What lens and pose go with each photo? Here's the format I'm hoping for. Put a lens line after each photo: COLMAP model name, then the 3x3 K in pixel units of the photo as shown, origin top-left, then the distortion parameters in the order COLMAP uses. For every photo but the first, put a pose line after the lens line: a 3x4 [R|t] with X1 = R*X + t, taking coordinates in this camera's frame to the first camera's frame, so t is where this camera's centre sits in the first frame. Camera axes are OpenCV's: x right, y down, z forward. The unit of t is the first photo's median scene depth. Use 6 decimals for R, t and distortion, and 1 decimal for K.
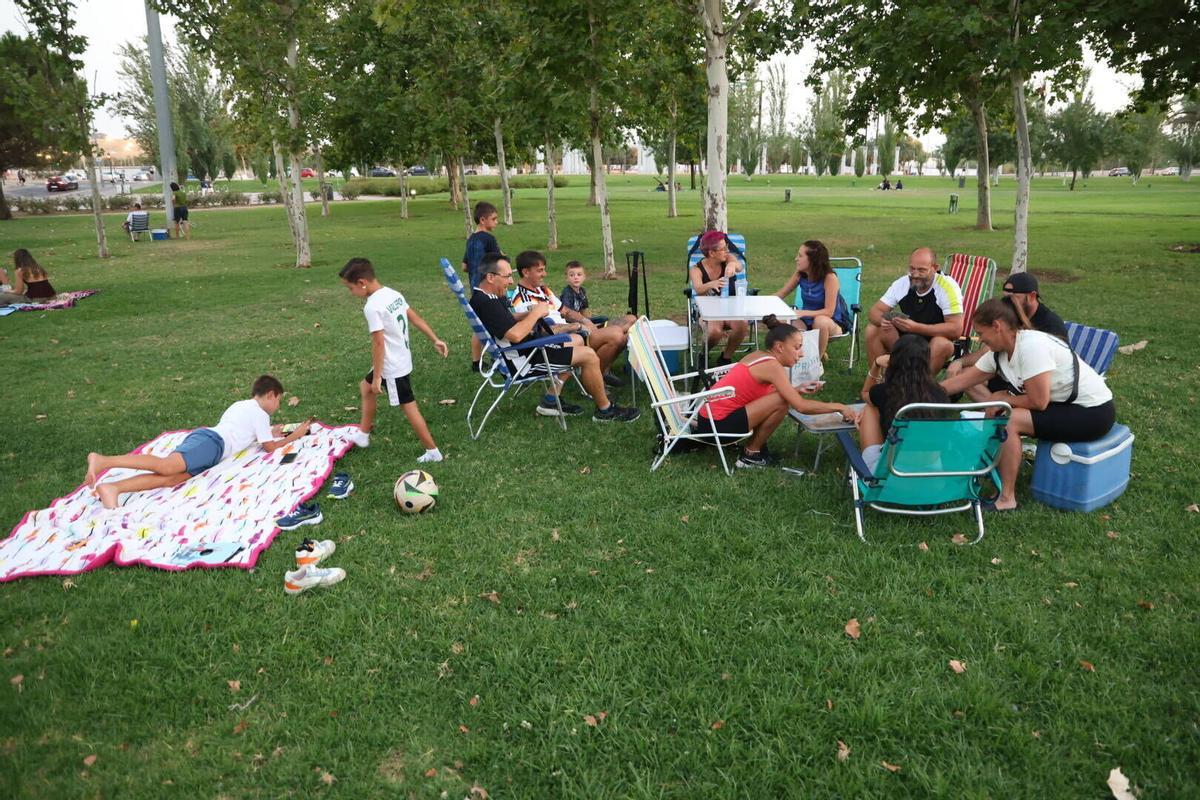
lens RADIAL K [[809.6, 0, 600.0], [0, 809.6, 400.0], [0, 0, 1]] dist [-0.134995, 0.094198]
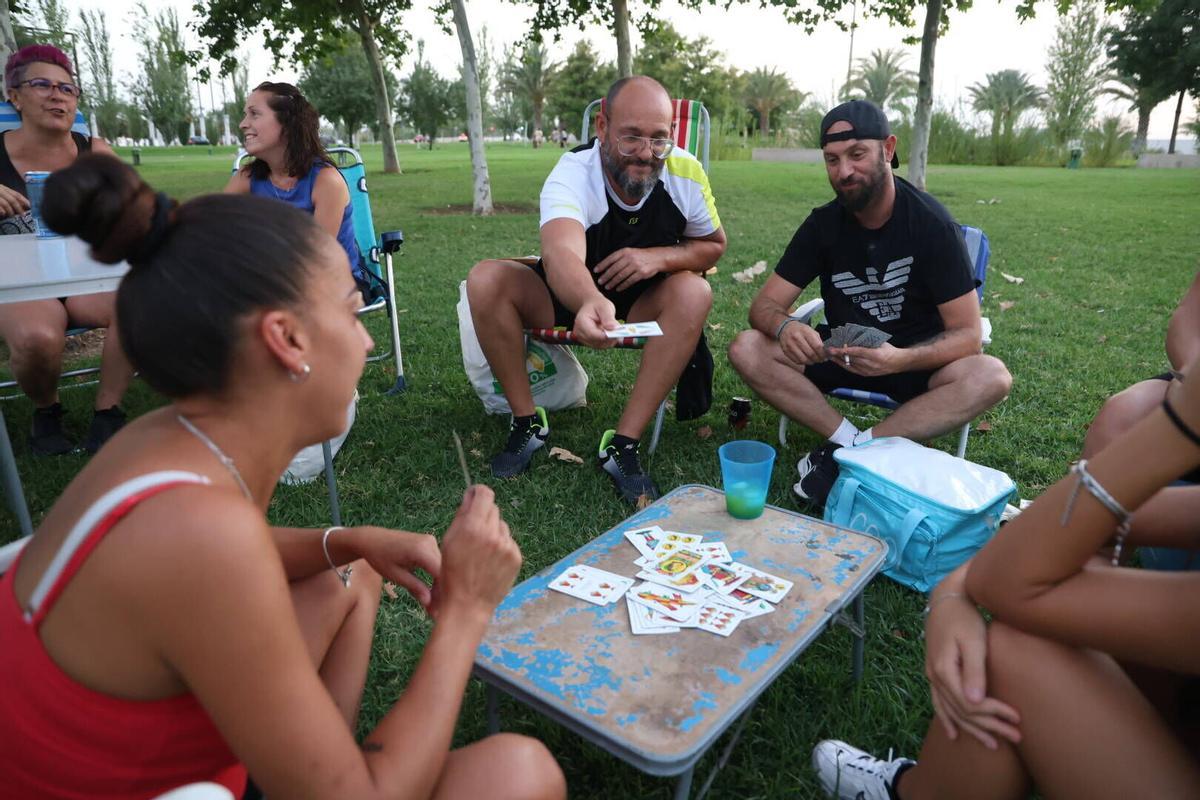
lens RADIAL K [[800.2, 0, 600.0], [0, 800.2, 400.0], [0, 0, 1]] dist [-0.132786, 0.088664]
pose [[0.728452, -0.193481, 0.657208, 0.035908], [0.171254, 0.980264, 0.098769, -0.019030], [-0.663347, 0.040601, 0.747210, 0.218292]]
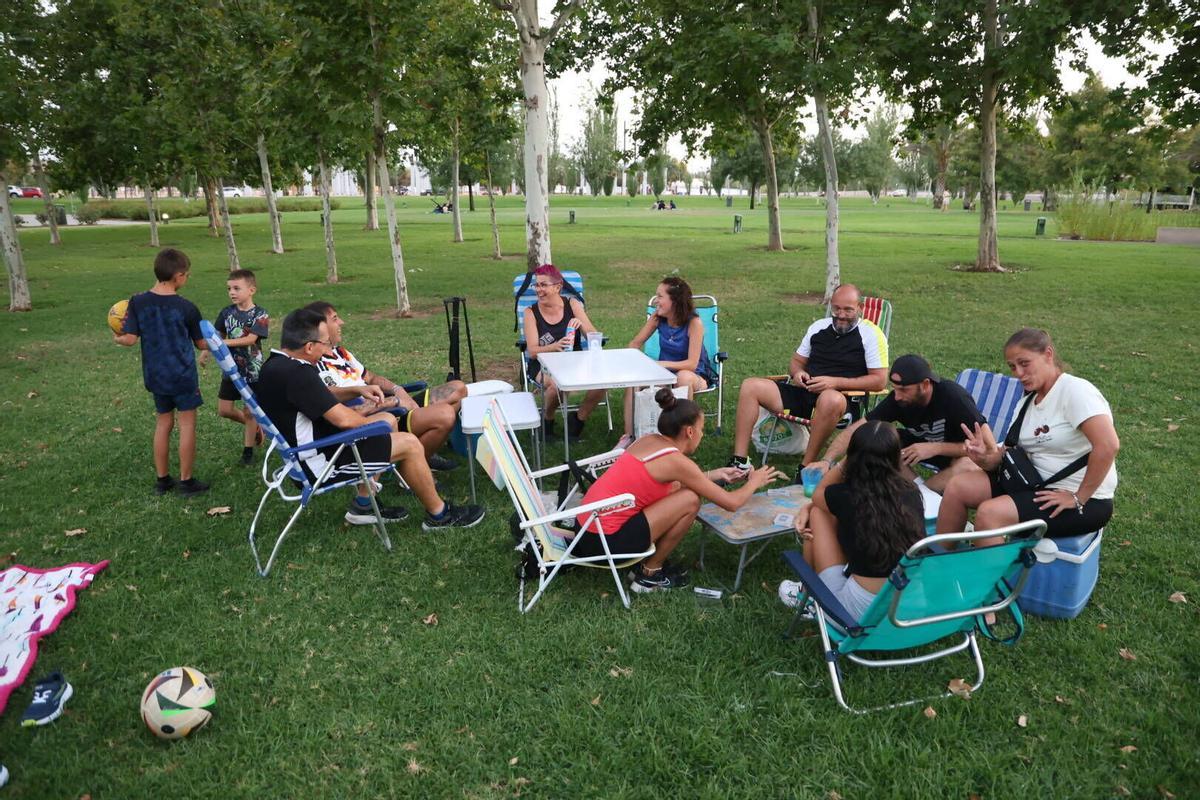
lens RADIAL K [[809.6, 0, 600.0], [0, 809.6, 400.0], [0, 0, 1]] dist [-0.134995, 0.094198]
pose [[0.962972, -0.055970, 0.263727, -0.013121], [0.062392, 0.997923, -0.016032, -0.023066], [-0.262282, 0.031893, 0.964464, 0.073512]]
